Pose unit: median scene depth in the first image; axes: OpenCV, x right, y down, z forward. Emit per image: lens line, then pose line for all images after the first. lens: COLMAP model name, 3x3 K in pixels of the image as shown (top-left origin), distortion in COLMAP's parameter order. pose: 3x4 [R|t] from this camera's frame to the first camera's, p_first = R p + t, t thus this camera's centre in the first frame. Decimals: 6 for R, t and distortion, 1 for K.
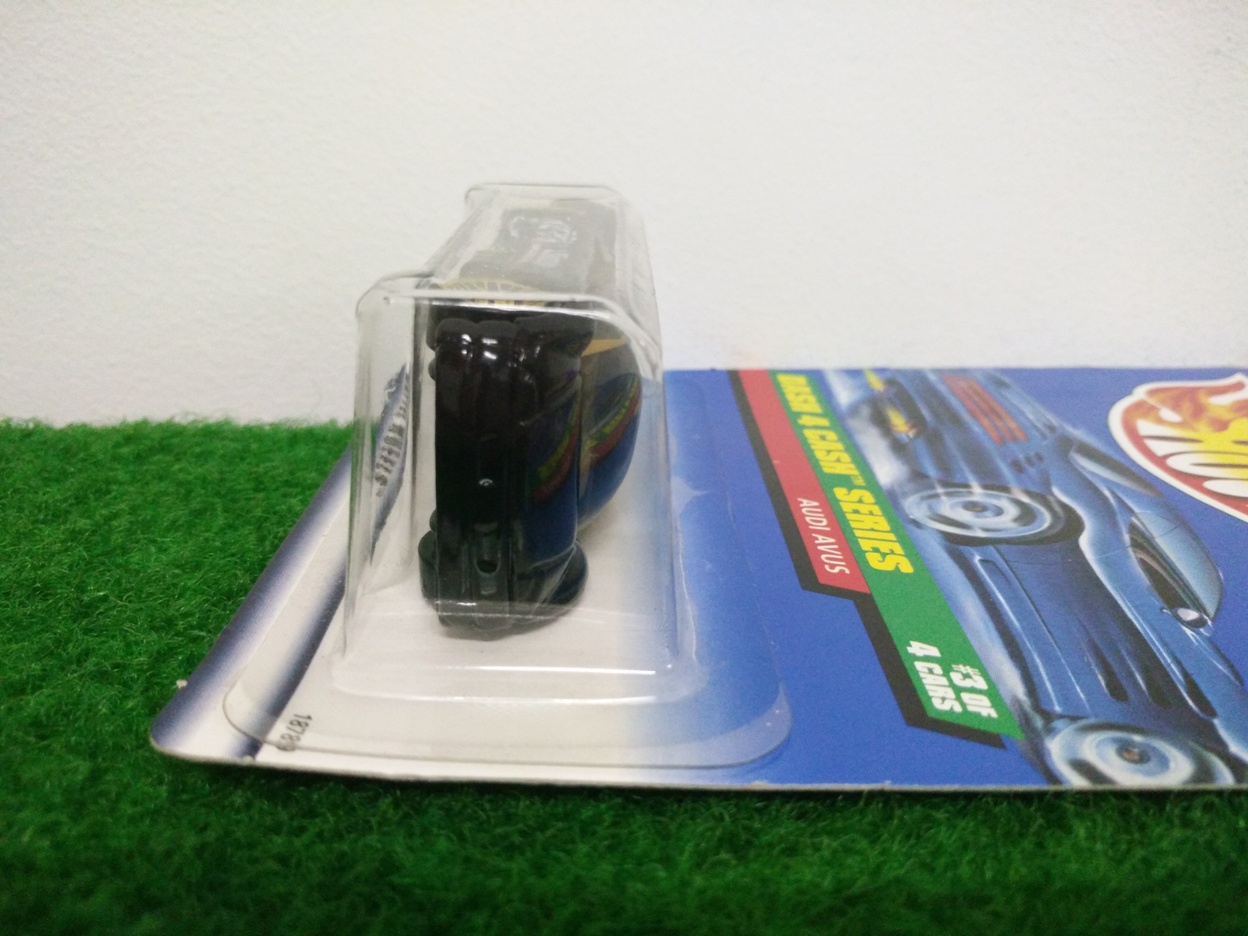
lens RADIAL K [[1029.9, 0, 624.0], [0, 1029.9, 468.0], [0, 0, 1]] dist [-0.043081, 0.017505]
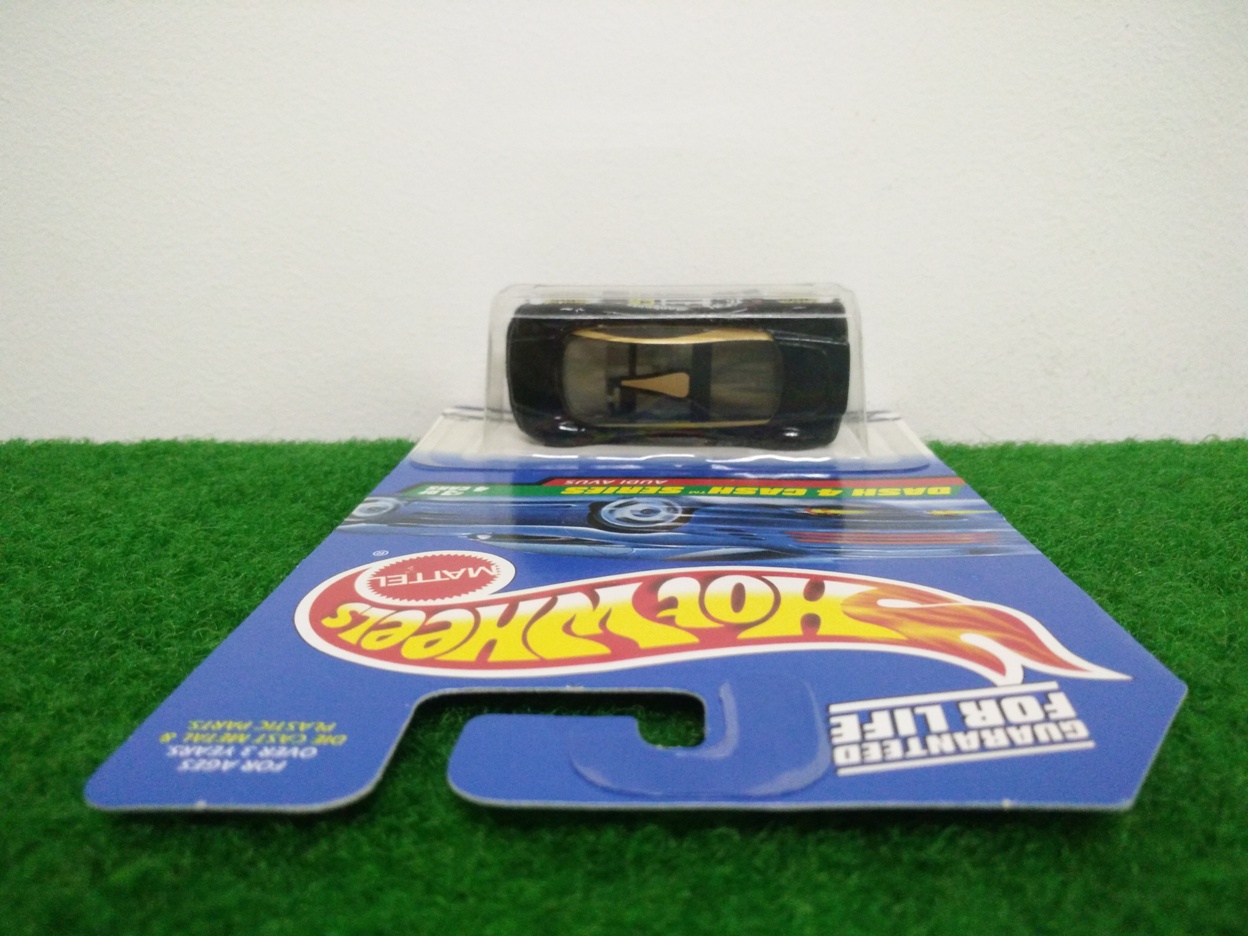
lens RADIAL K [[1001.2, 0, 624.0], [0, 1001.2, 468.0], [0, 0, 1]] dist [-0.007573, 0.006127]
pose [[0.998174, 0.002383, -0.060364, 0.370232], [-0.009296, 0.993380, -0.114497, 0.193915], [0.059692, 0.114849, 0.991588, -0.499203]]
